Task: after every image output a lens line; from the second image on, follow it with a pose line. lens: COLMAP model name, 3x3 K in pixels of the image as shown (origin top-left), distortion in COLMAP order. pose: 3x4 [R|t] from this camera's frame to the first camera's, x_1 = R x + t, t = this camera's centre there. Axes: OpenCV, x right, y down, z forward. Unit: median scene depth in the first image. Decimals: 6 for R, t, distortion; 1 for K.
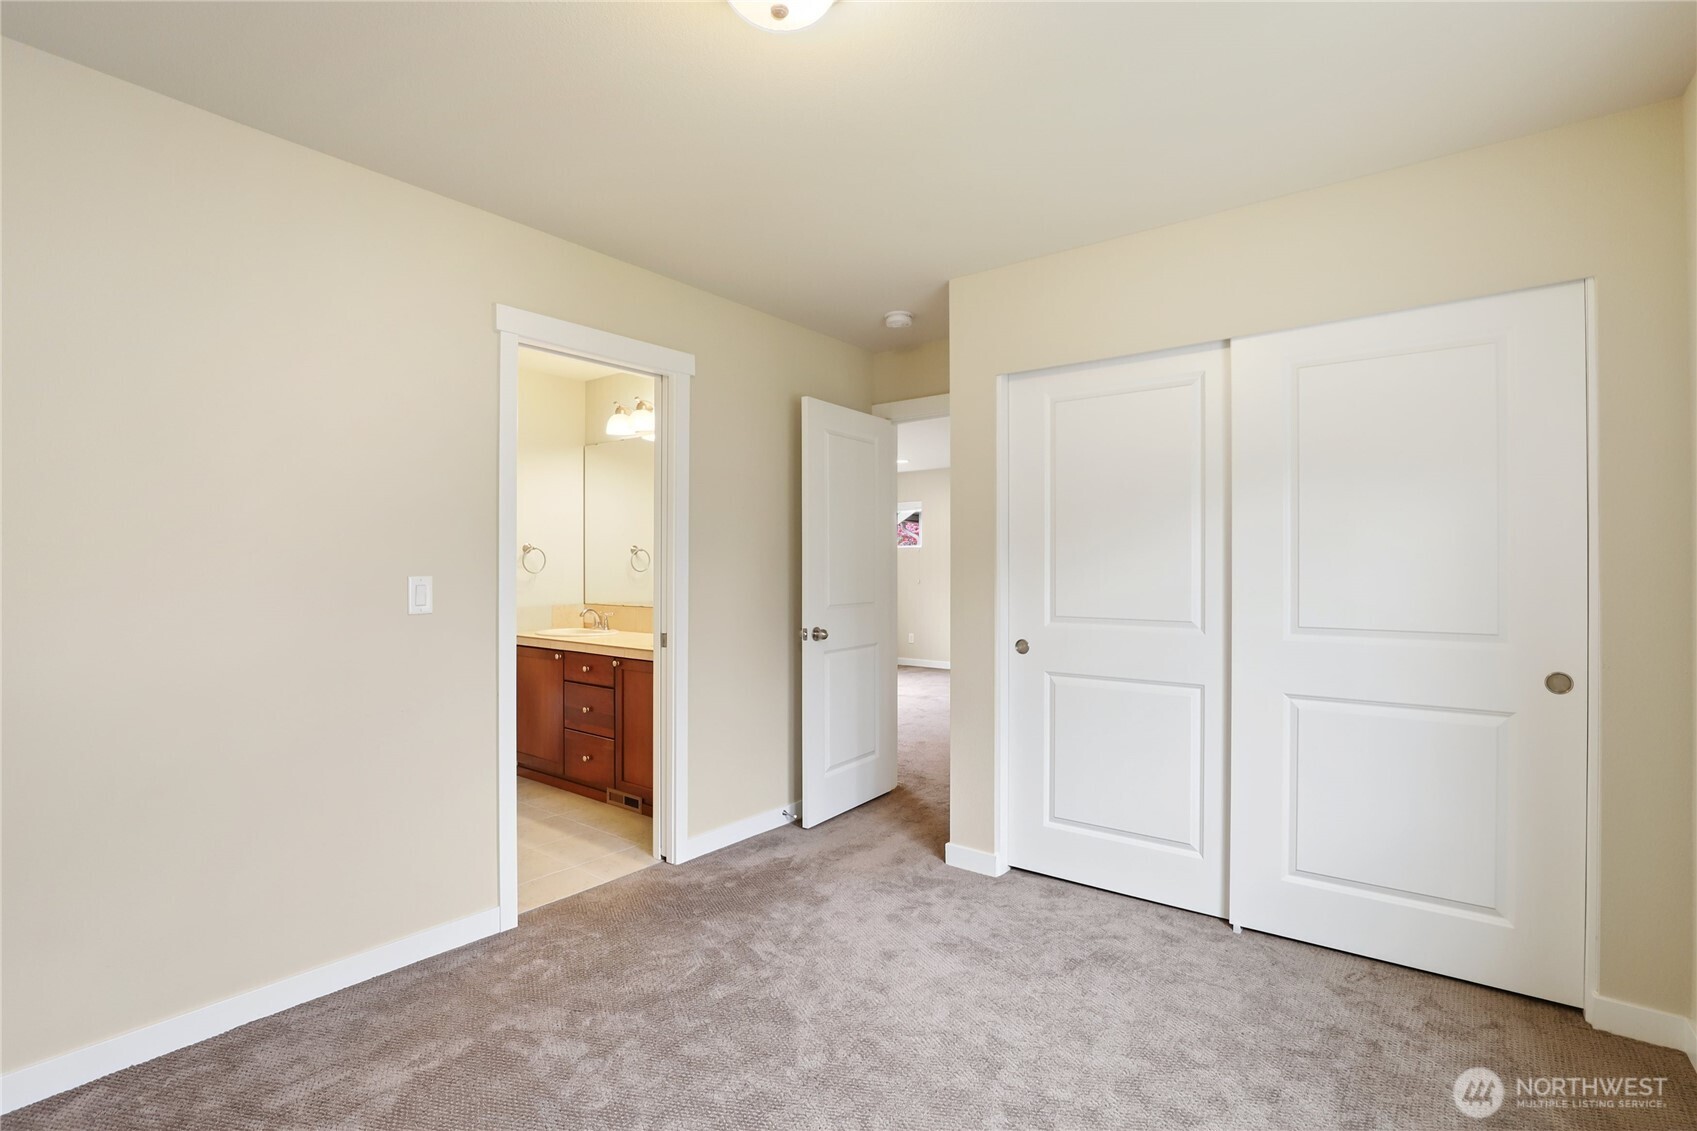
lens RADIAL K [[781.4, 0, 856.1], [0, 781.4, 567.3], [0, 0, 1]] dist [-0.016127, 0.000955]
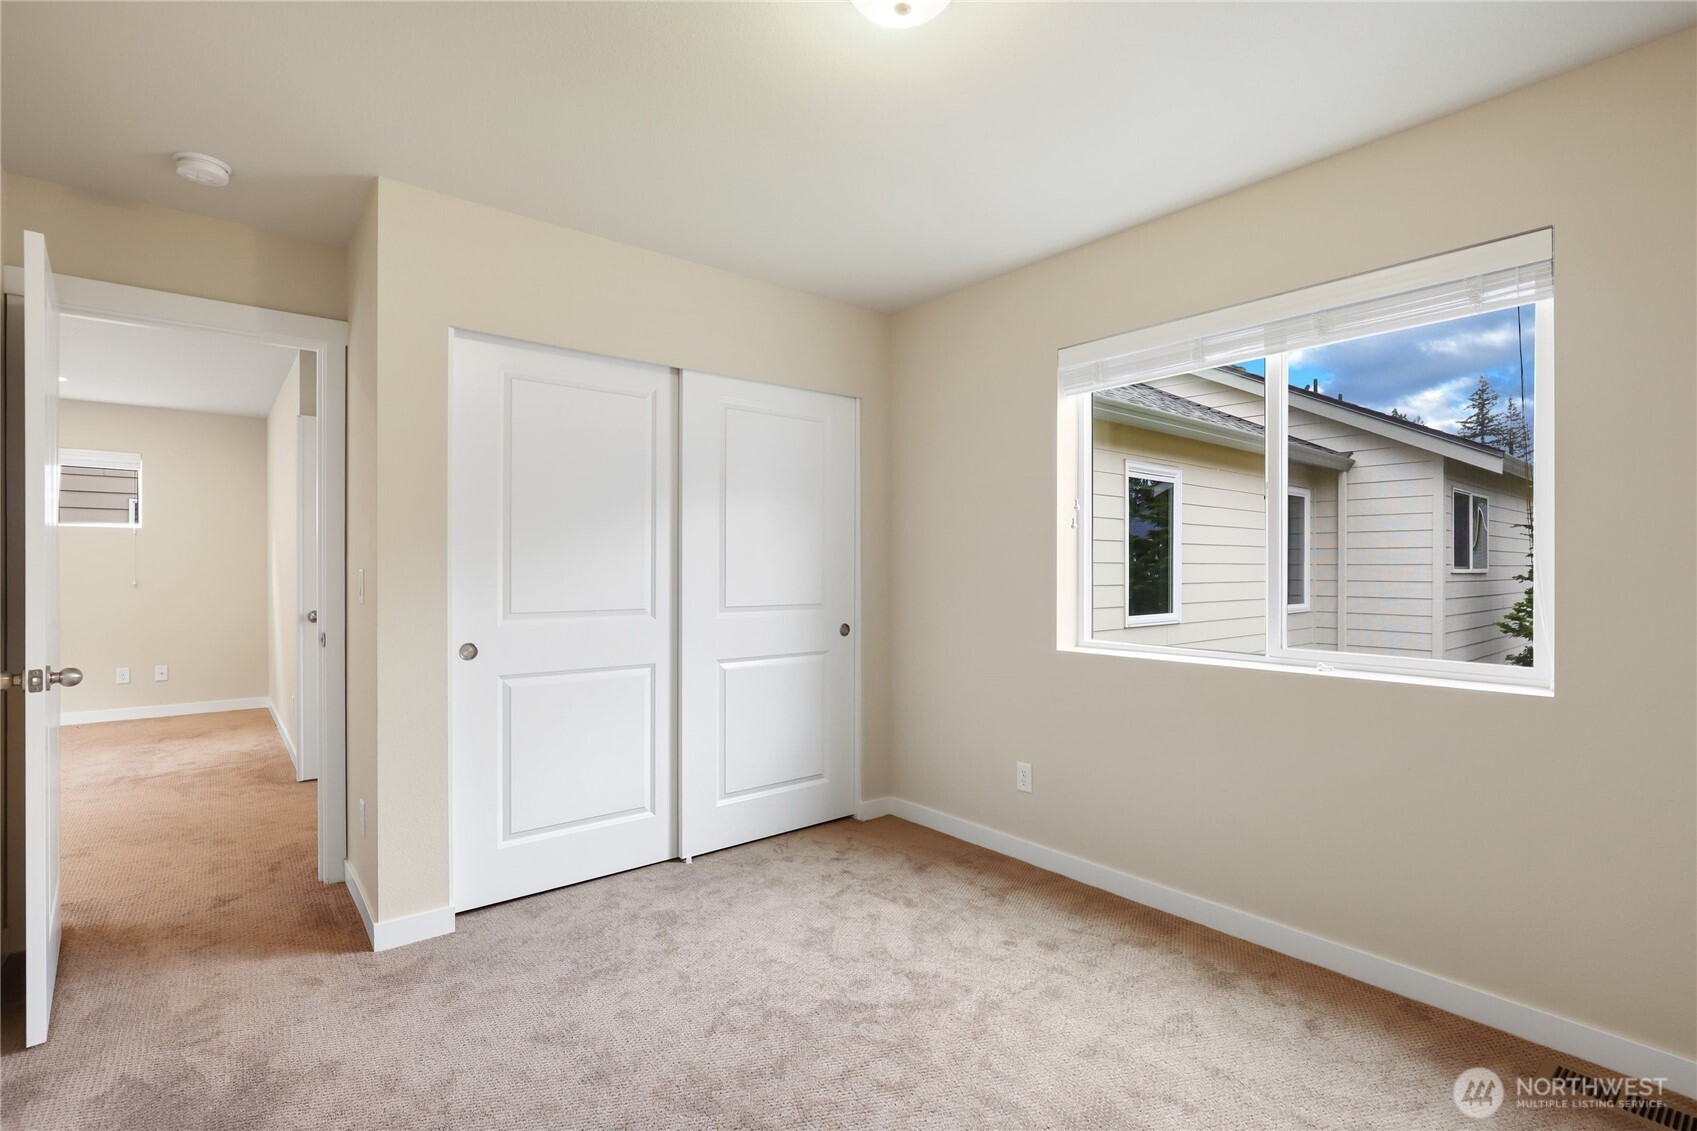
lens RADIAL K [[781.4, 0, 856.1], [0, 781.4, 567.3], [0, 0, 1]] dist [-0.016127, 0.000955]
pose [[0.226312, -0.000811, 0.974055, -0.559272], [-0.006721, 0.999975, 0.002395, 0.004606], [-0.974032, -0.007088, 0.226301, 0.420515]]
